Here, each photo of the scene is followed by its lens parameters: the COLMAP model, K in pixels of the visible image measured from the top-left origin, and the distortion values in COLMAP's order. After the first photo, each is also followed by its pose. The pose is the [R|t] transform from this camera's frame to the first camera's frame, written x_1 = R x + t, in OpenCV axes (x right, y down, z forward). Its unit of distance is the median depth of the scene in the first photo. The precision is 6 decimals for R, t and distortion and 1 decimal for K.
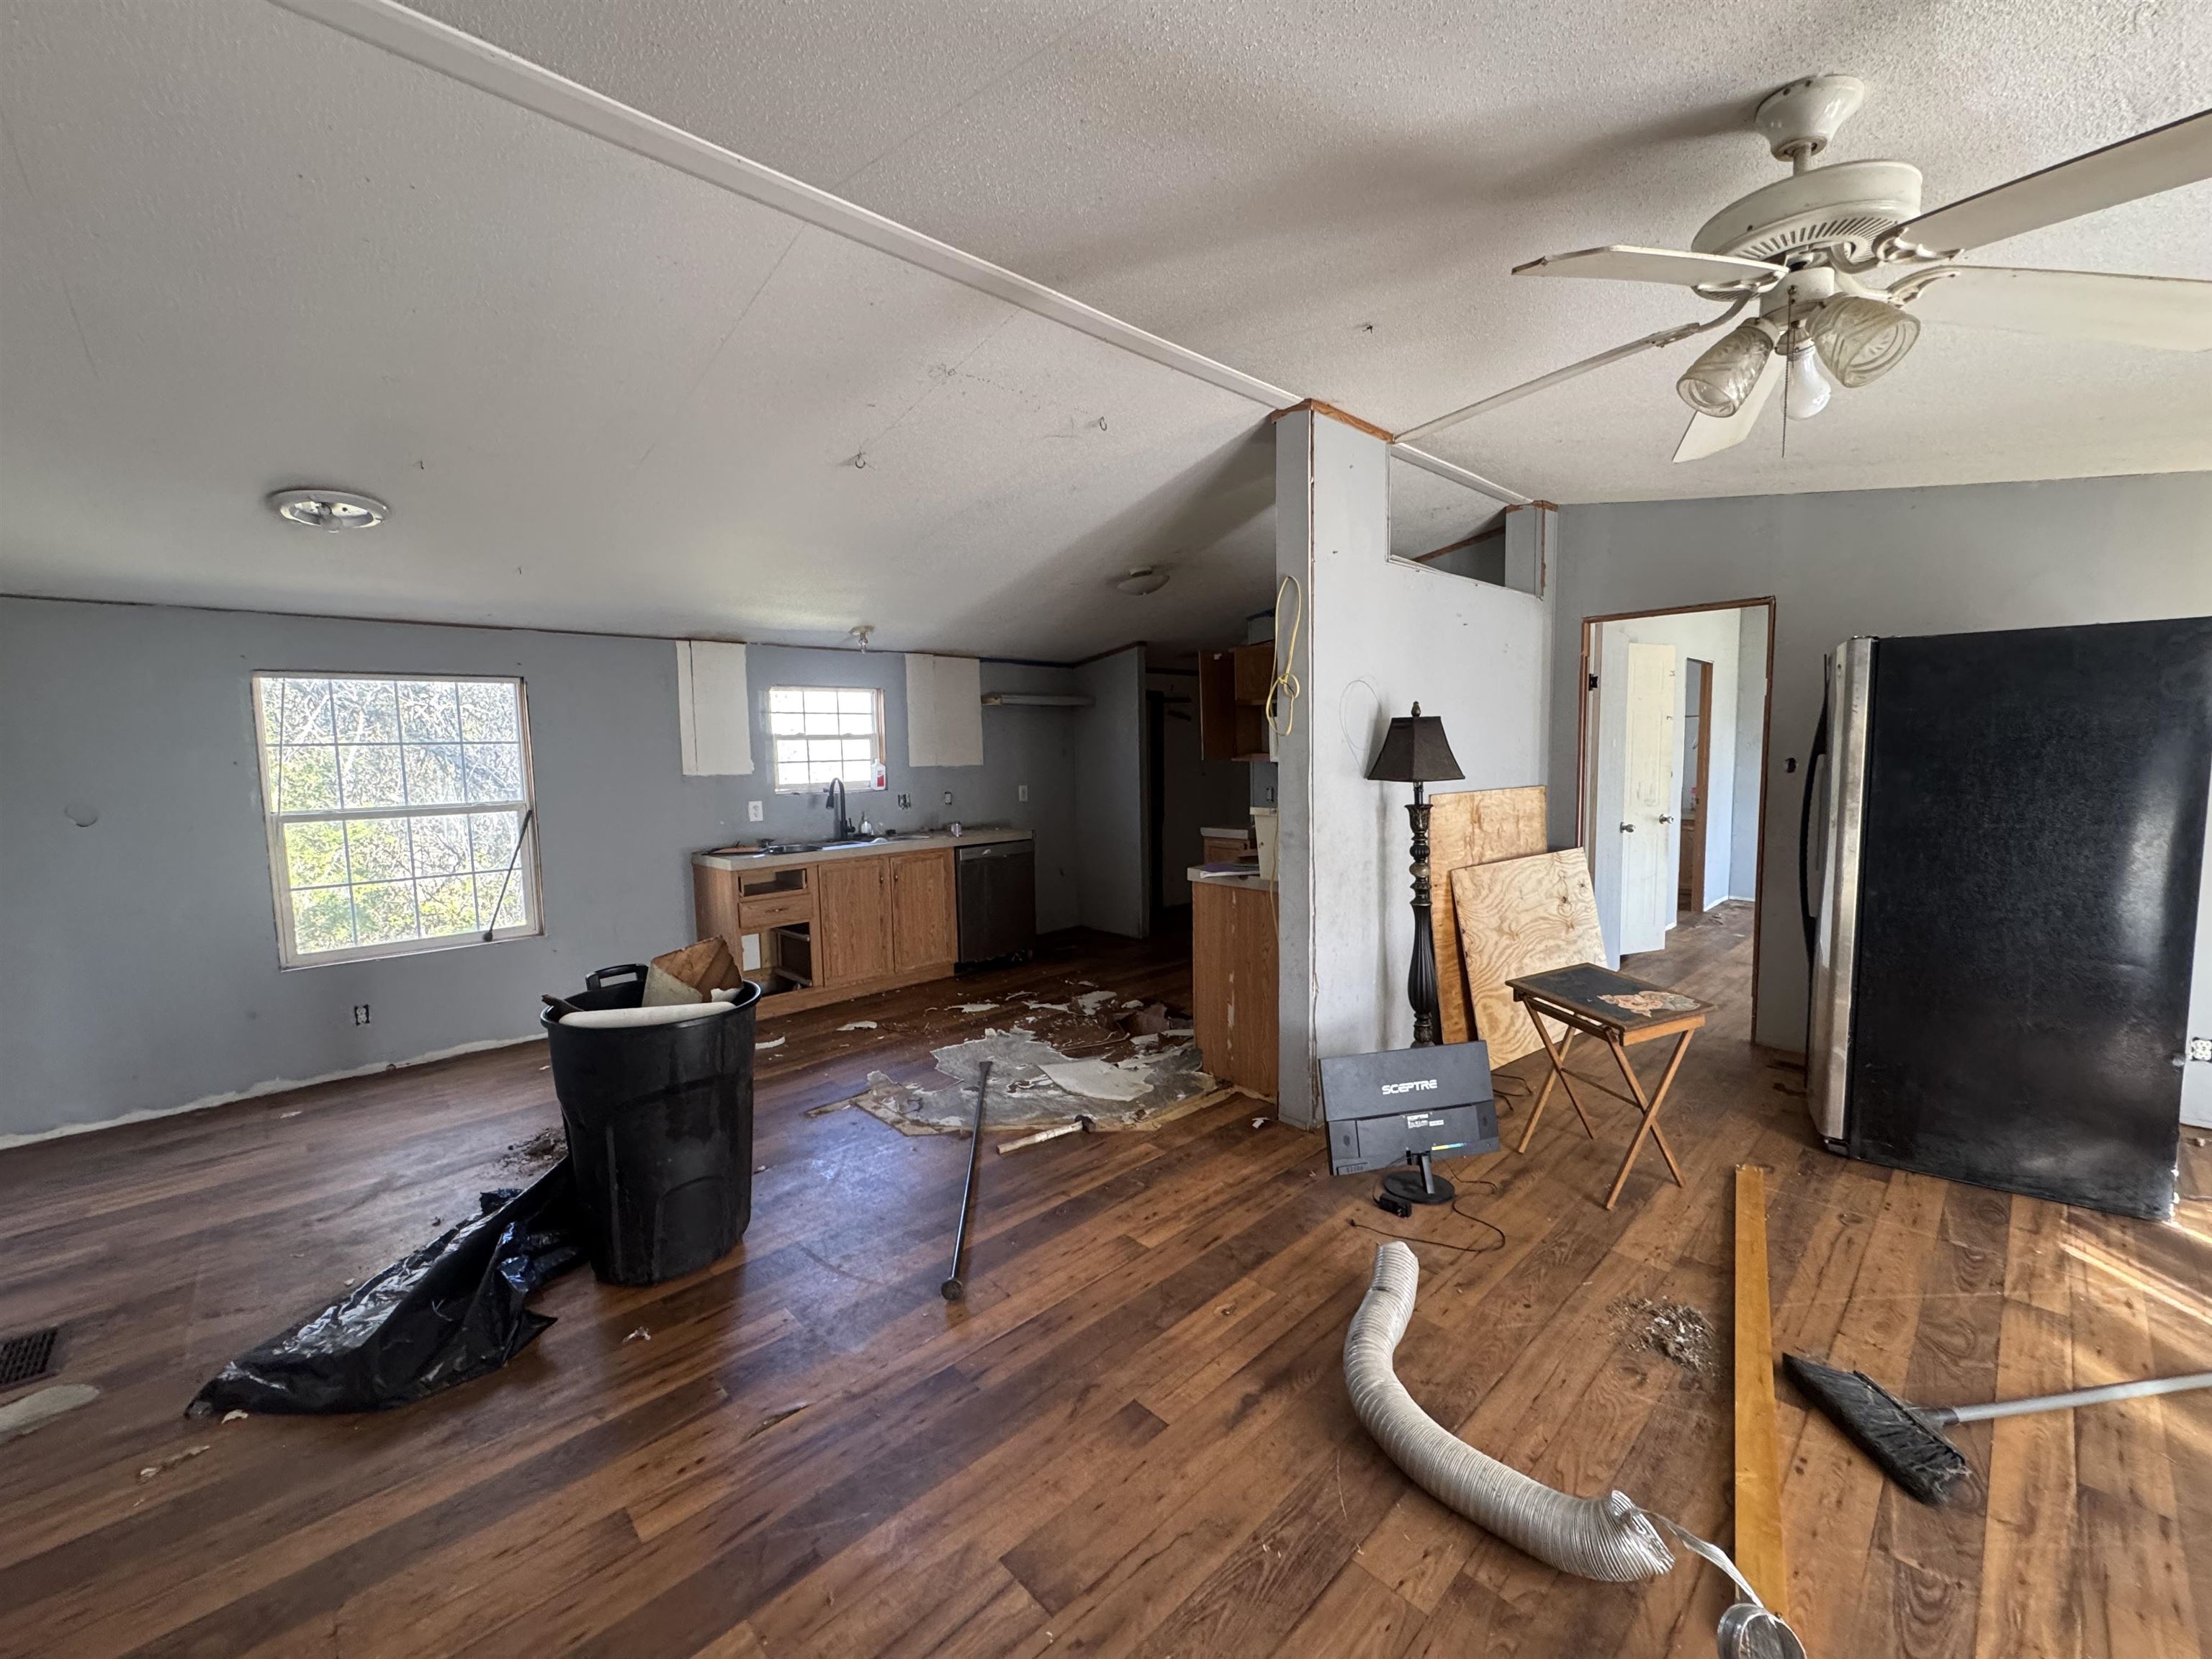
lens RADIAL K [[878.5, 0, 1104.2], [0, 878.5, 832.9], [0, 0, 1]] dist [-0.003577, 0.000999]
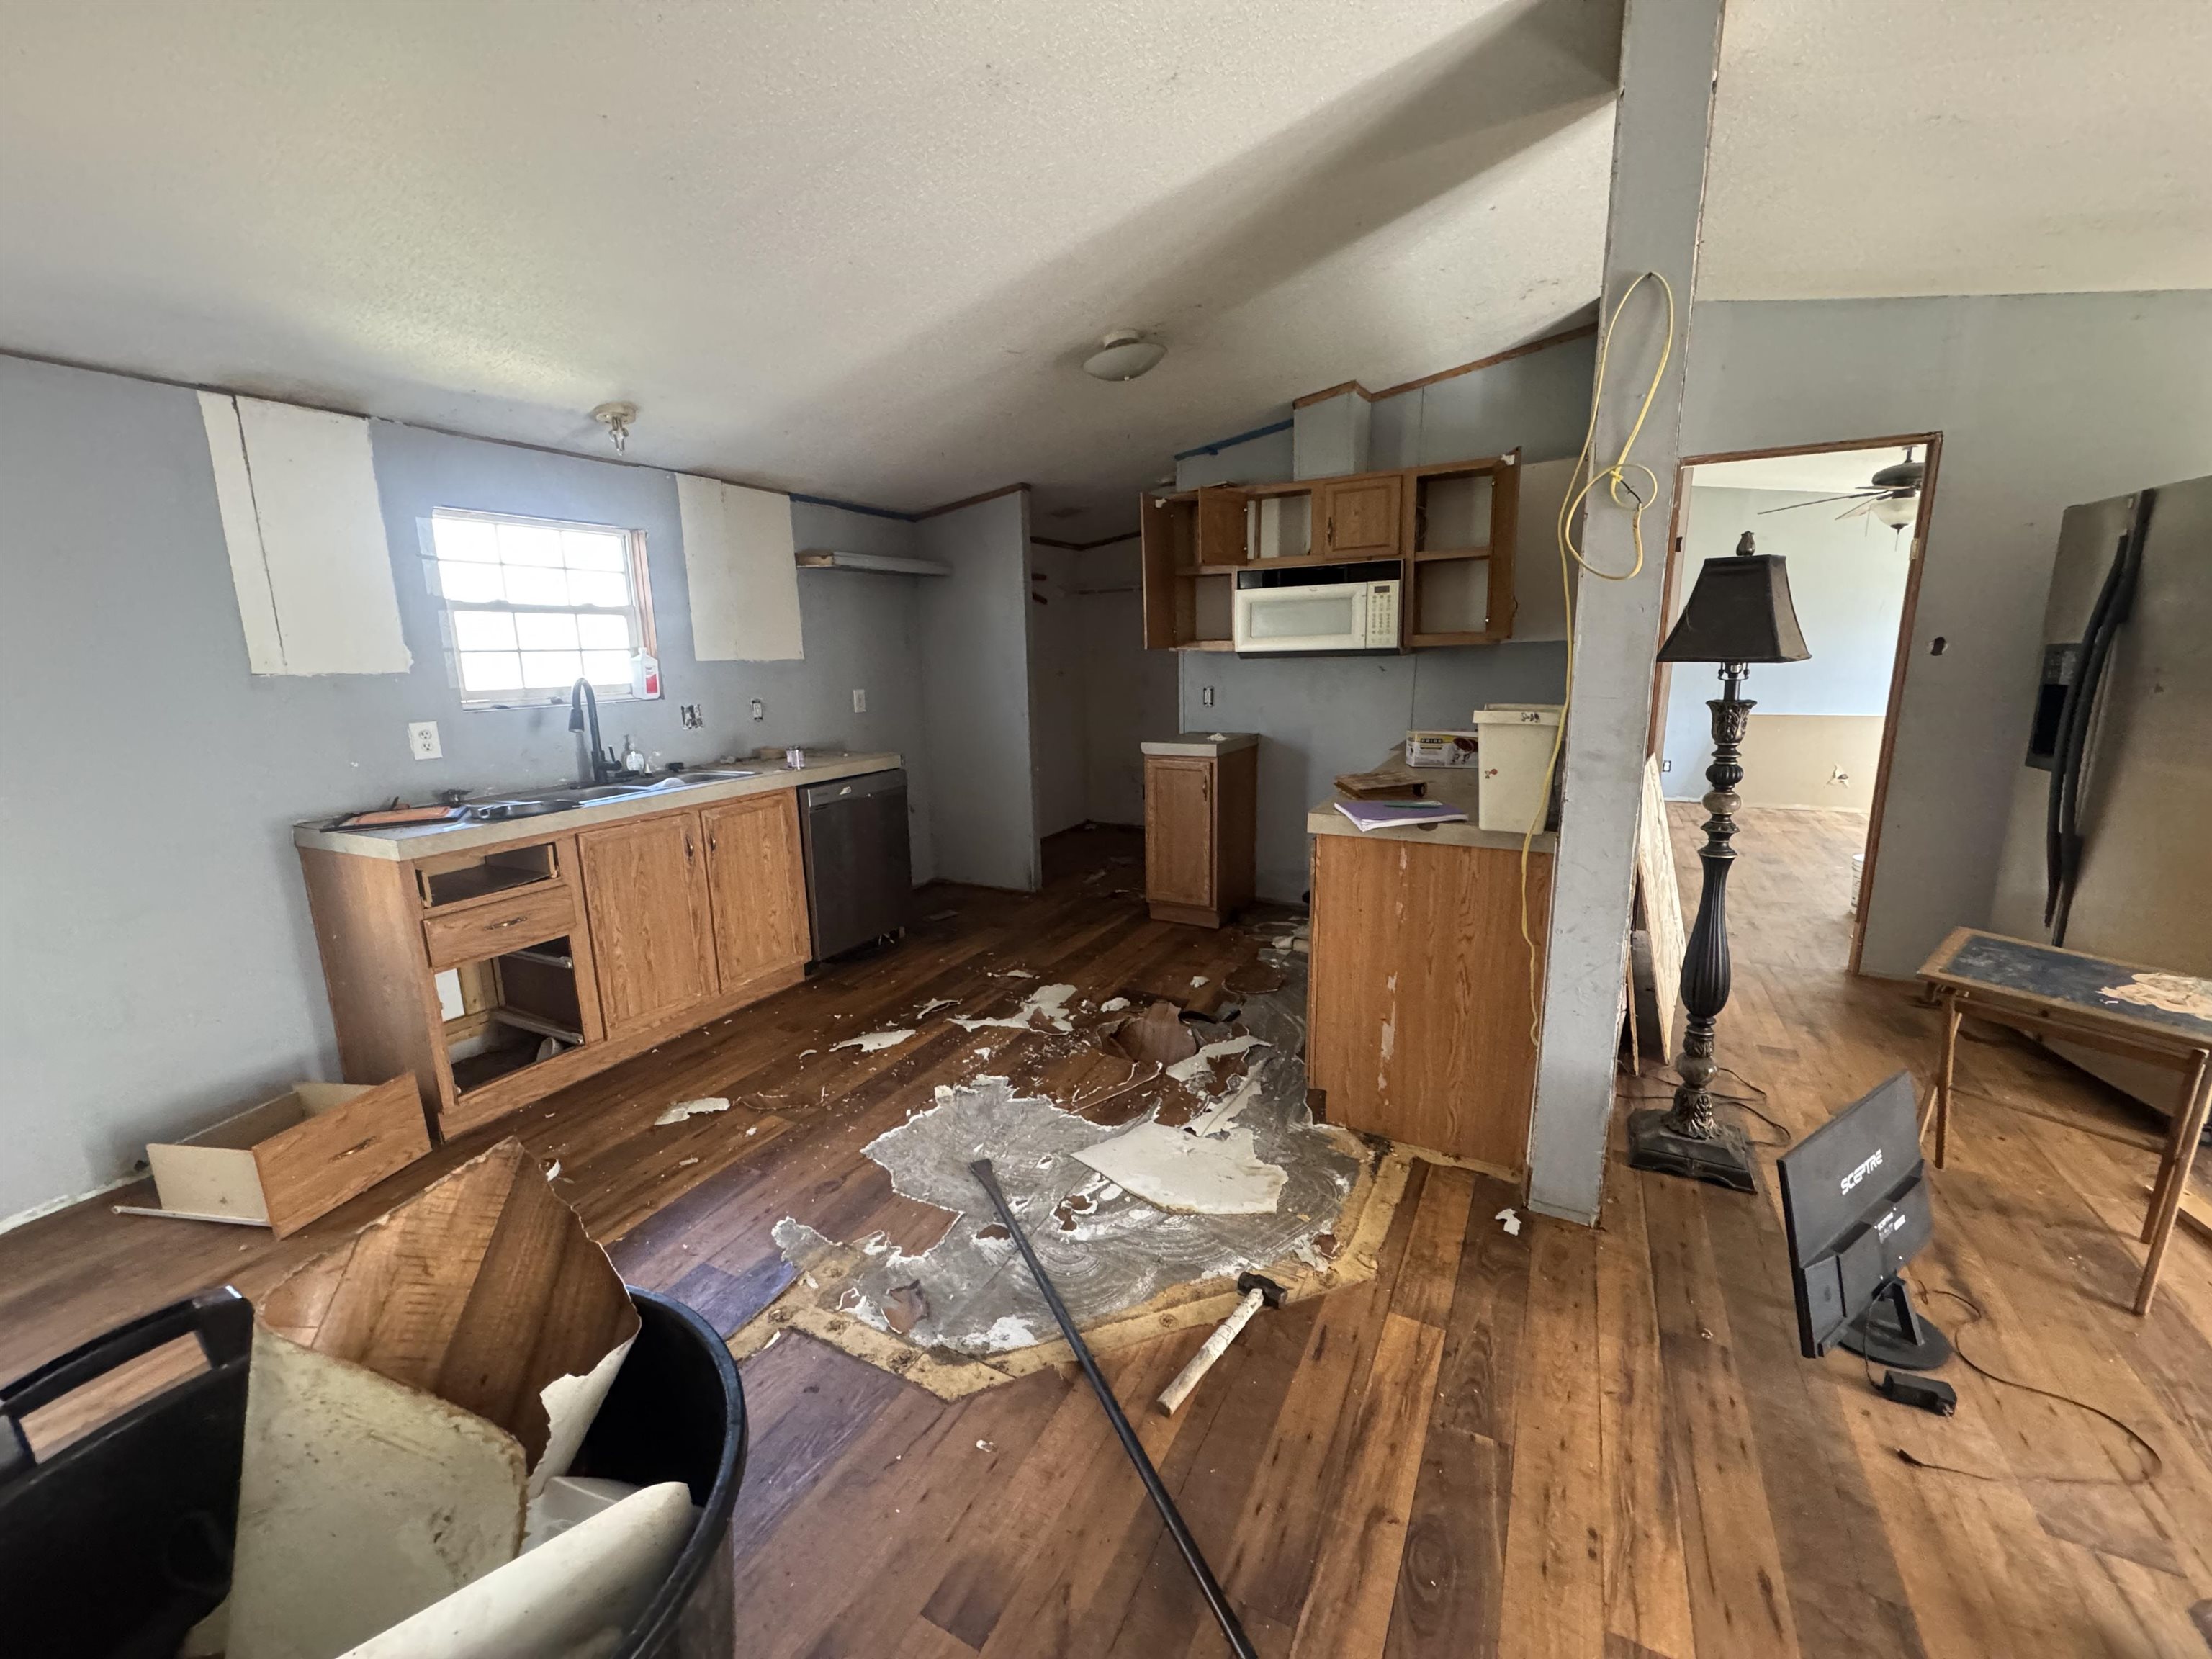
lens RADIAL K [[878.5, 0, 1103.3], [0, 878.5, 829.9], [0, 0, 1]] dist [-0.003577, 0.000999]
pose [[0.944964, -0.065662, 0.320517, -0.196942], [0.033326, 0.993876, 0.105356, -0.014746], [-0.325473, -0.088876, 0.941365, 0.382022]]
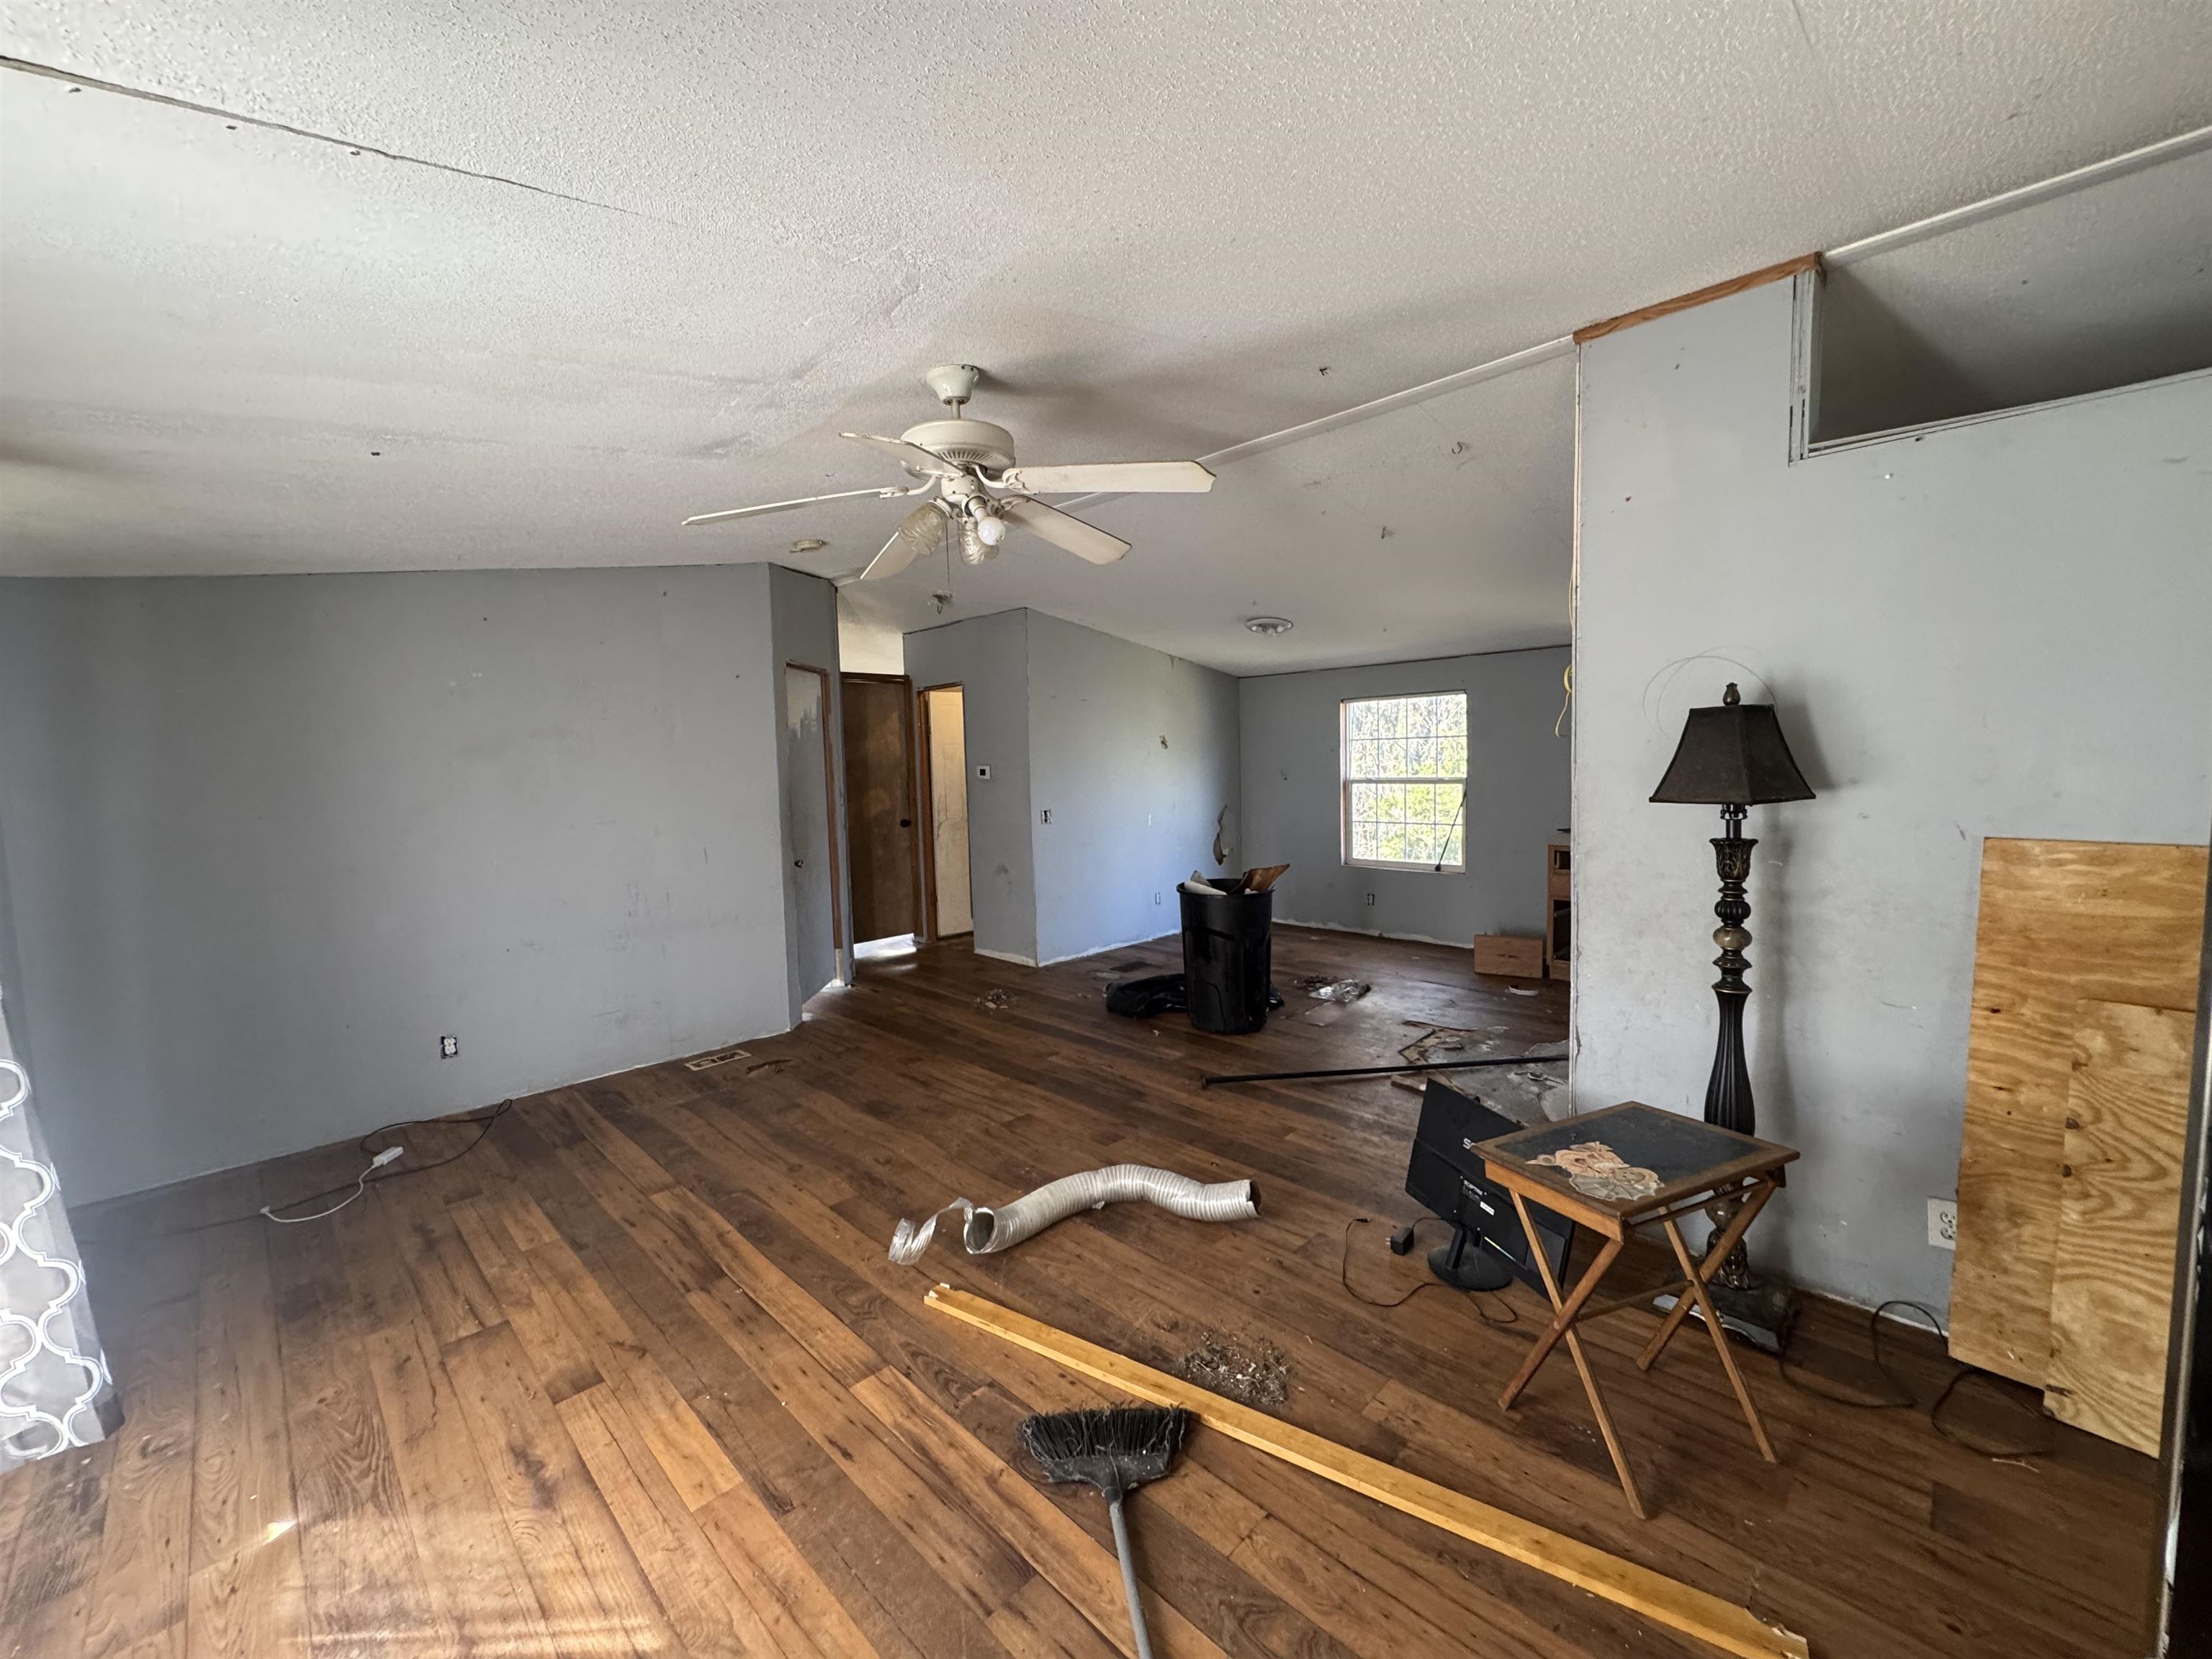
lens RADIAL K [[878.5, 0, 1106.8], [0, 878.5, 825.4], [0, 0, 1]] dist [-0.003577, 0.000999]
pose [[0.043053, 0.097961, -0.994259, 0.701900], [-0.071000, 0.992965, 0.094759, -0.051192], [0.996547, 0.066513, 0.049706, 0.347609]]
